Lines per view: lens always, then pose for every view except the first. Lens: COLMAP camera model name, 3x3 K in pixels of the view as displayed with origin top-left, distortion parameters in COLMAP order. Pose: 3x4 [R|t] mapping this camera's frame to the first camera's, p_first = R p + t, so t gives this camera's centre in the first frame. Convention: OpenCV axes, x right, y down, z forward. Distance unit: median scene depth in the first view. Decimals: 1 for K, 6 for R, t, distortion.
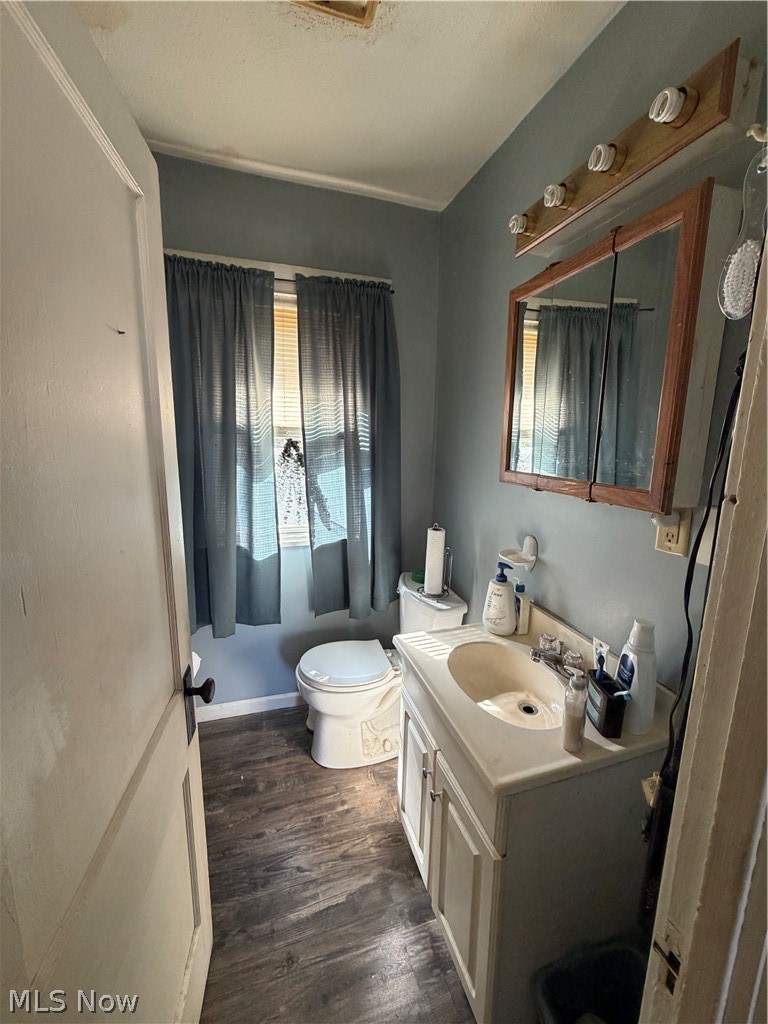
lens RADIAL K [[408.0, 0, 384.4], [0, 408.0, 507.7], [0, 0, 1]] dist [-0.000702, 0.000348]
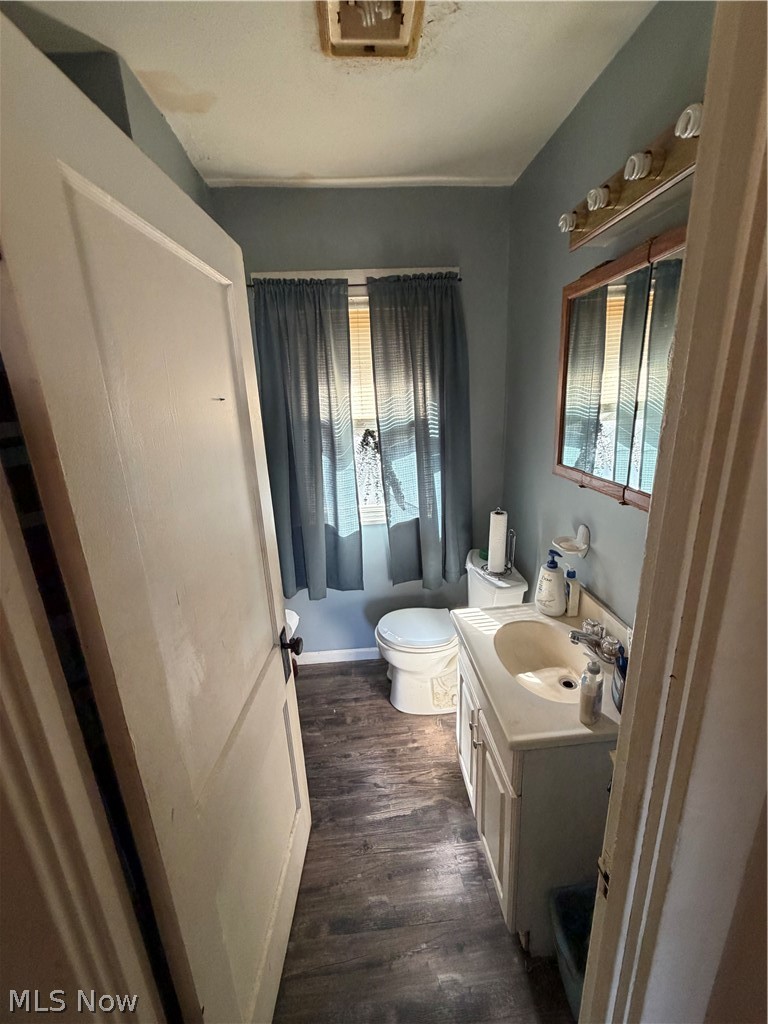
lens RADIAL K [[408.0, 0, 384.4], [0, 408.0, 507.7], [0, 0, 1]] dist [-0.000702, 0.000348]
pose [[0.971924, 0.004217, -0.235258, 0.086922], [0.019387, 0.995004, 0.097930, -0.070761], [0.234495, -0.099741, 0.966987, -0.099928]]
